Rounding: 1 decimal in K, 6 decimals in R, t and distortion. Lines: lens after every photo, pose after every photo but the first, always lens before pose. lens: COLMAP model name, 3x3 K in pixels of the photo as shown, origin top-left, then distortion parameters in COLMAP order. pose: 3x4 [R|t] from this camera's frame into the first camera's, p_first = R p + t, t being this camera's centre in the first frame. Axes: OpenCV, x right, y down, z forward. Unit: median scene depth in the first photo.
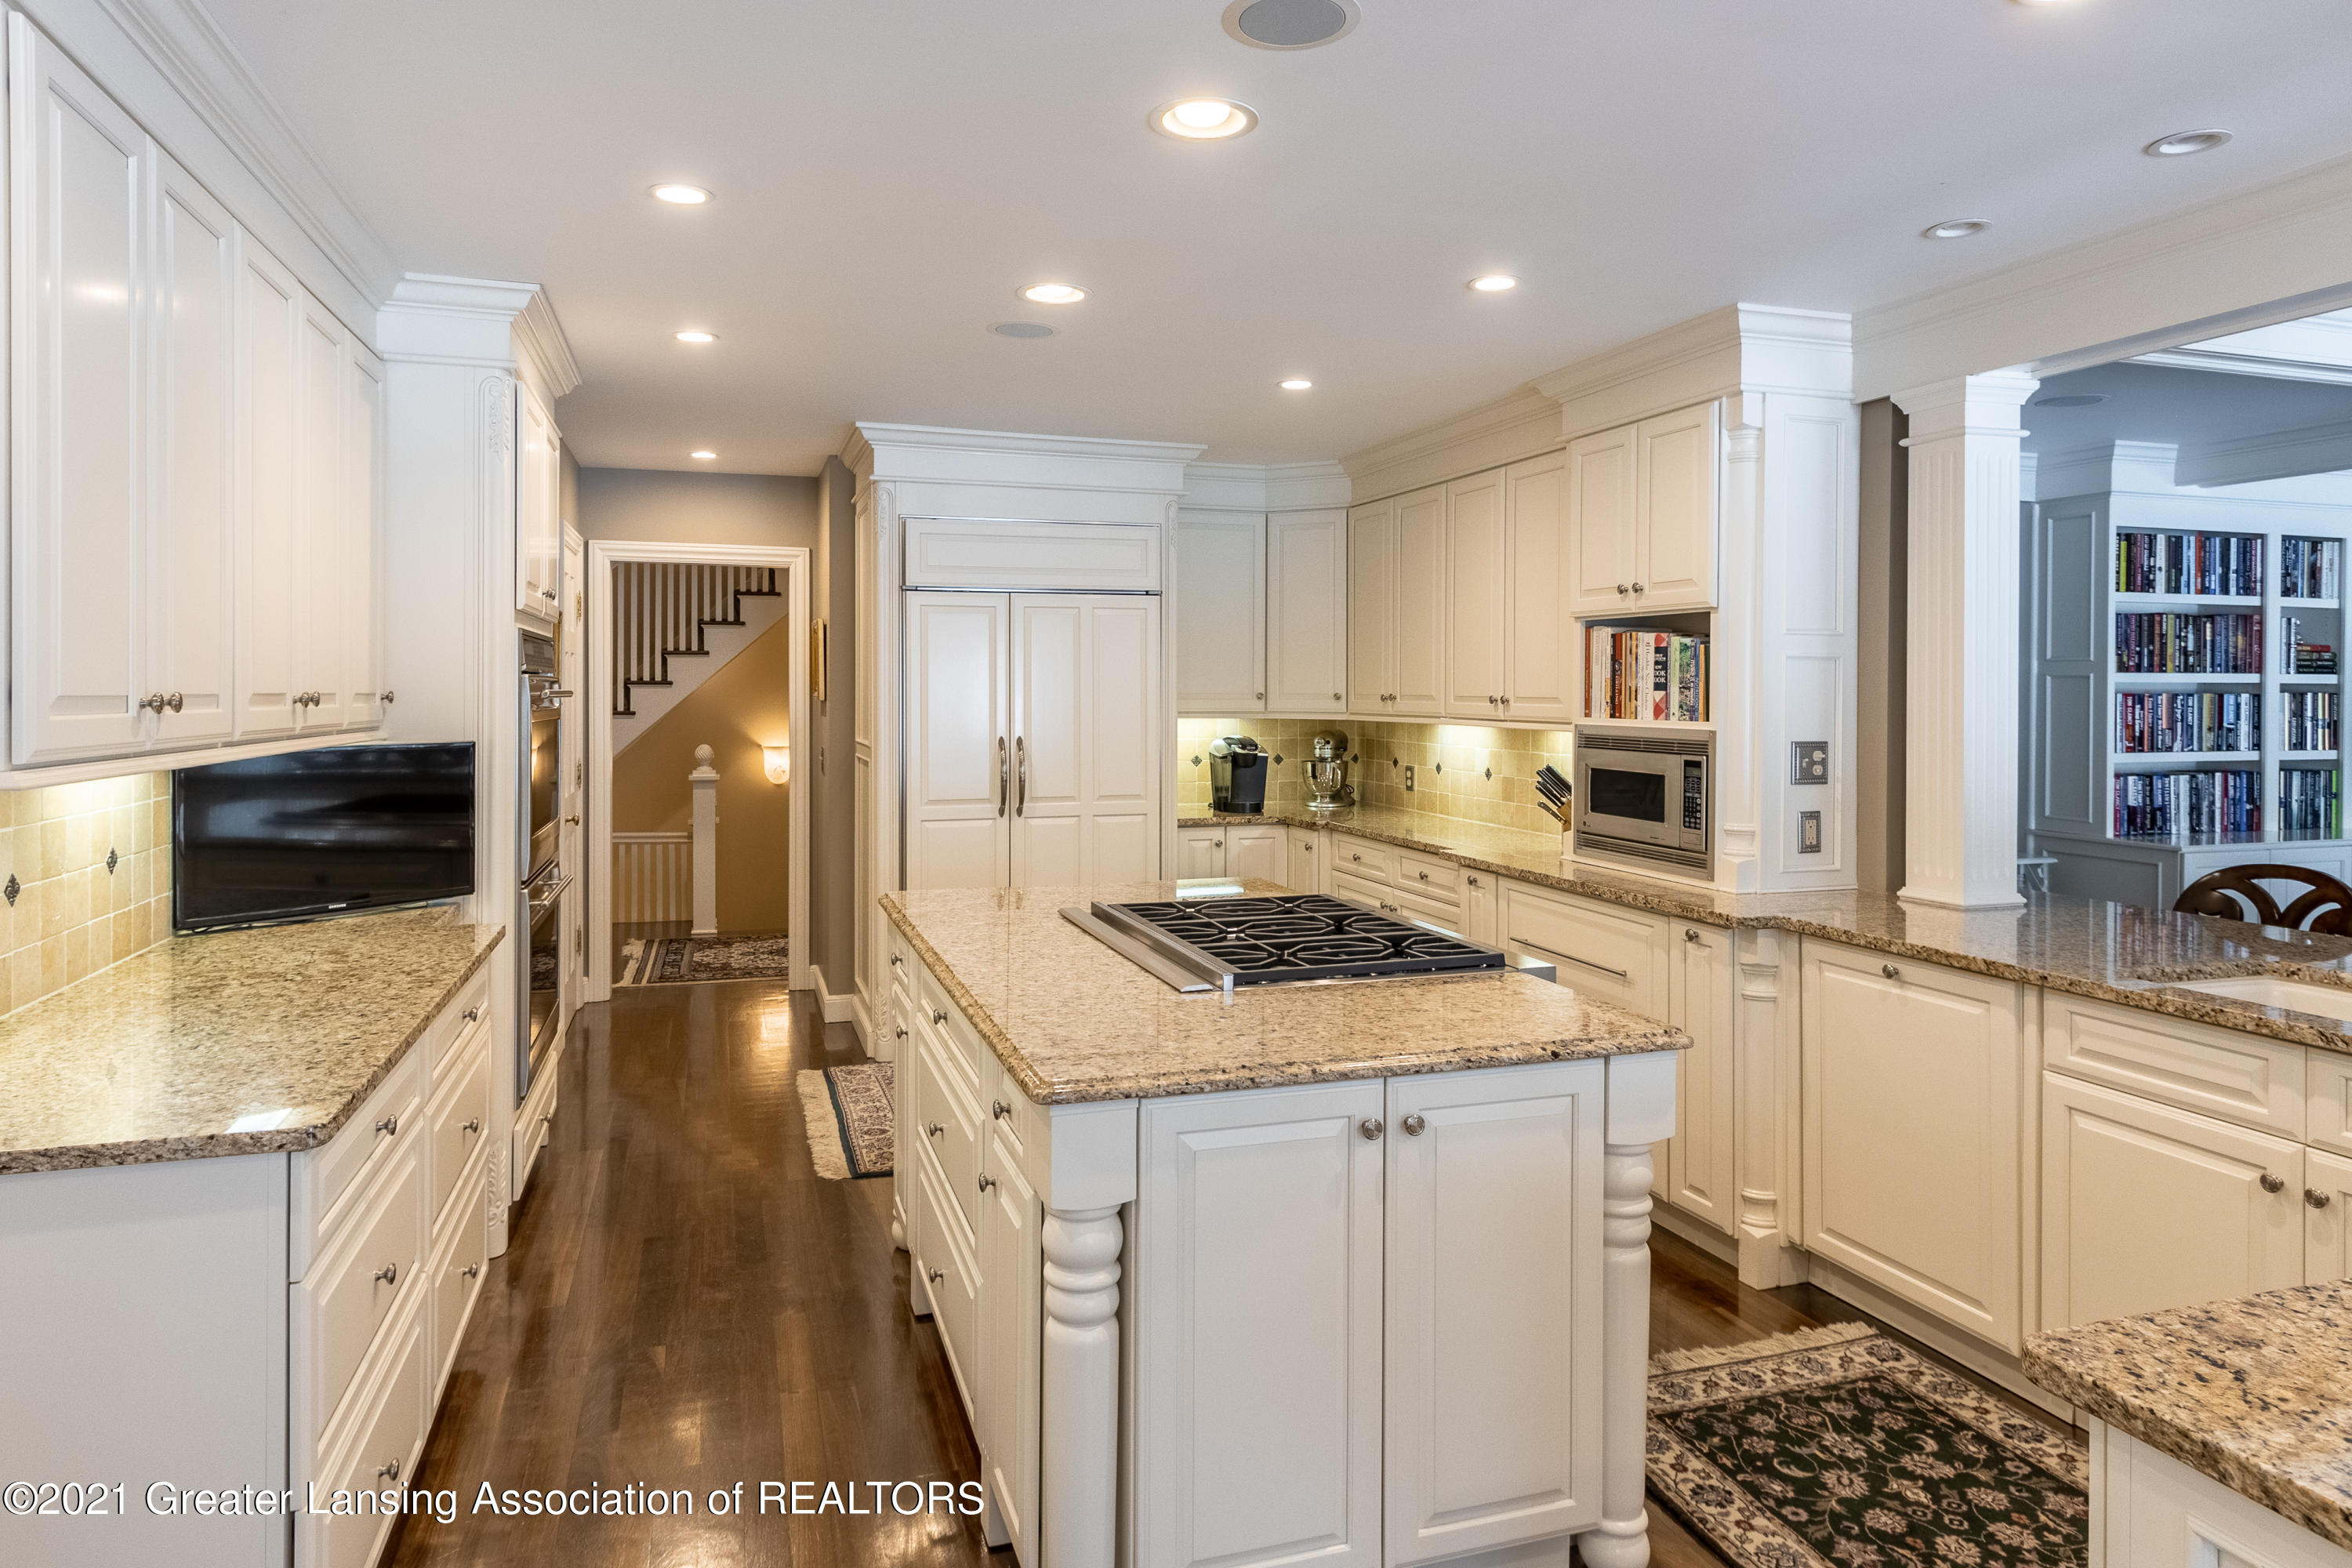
lens RADIAL K [[1414.8, 0, 1171.6], [0, 1414.8, 693.3], [0, 0, 1]] dist [0.001705, 0.000941]
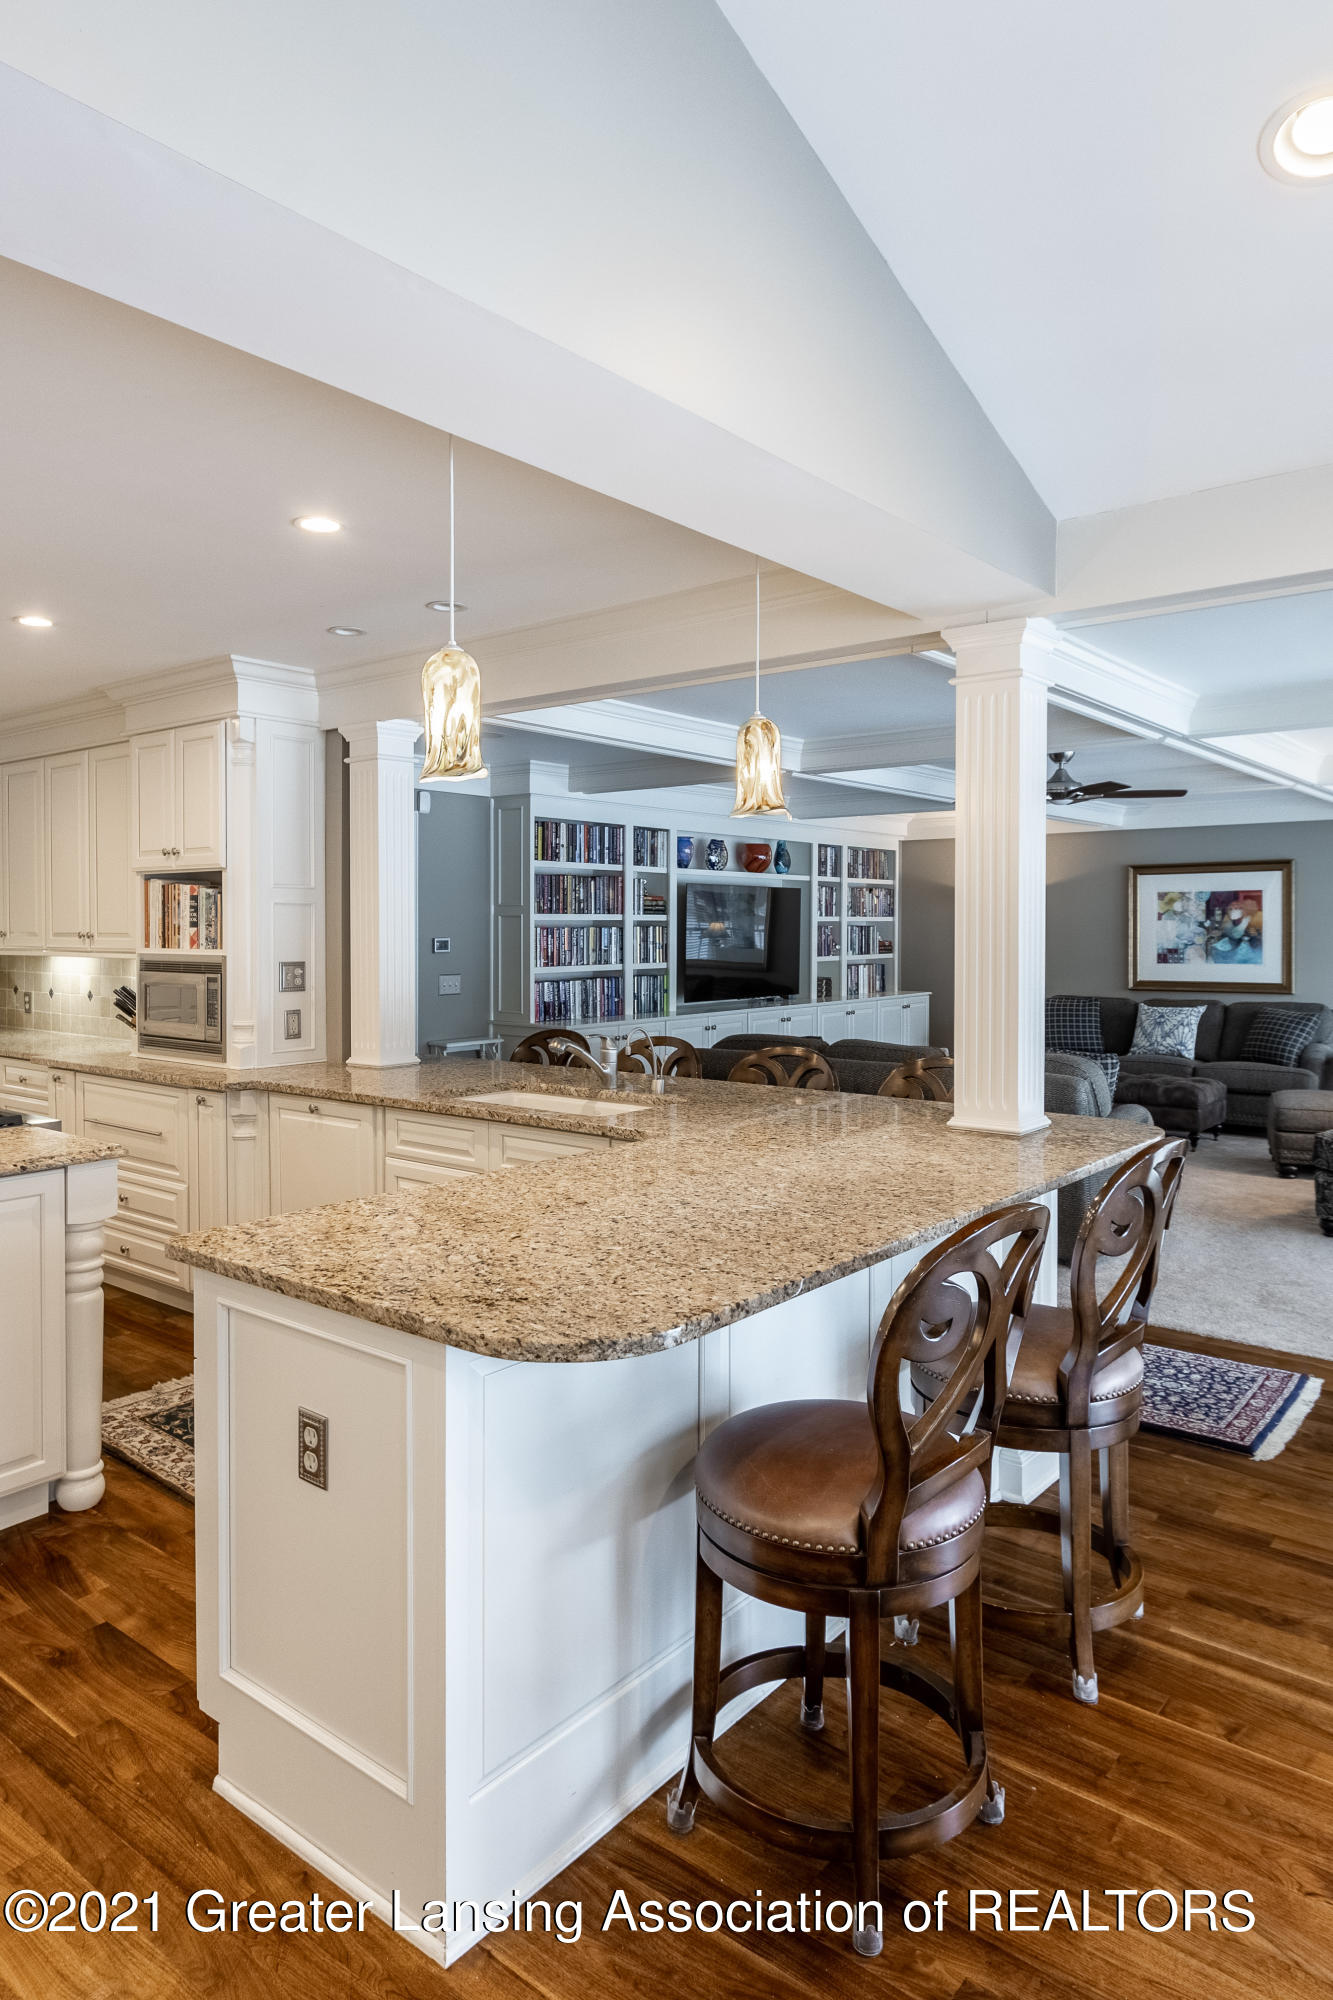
lens RADIAL K [[1254.6, 0, 638.7], [0, 1254.6, 952.6], [0, 0, 1]] dist [0.016723, -0.000346]
pose [[0.843923, -0.016272, 0.536217, 0.056328], [0.006409, 0.999774, 0.020252, 0.000764], [-0.536426, -0.013655, 0.843837, -0.257211]]
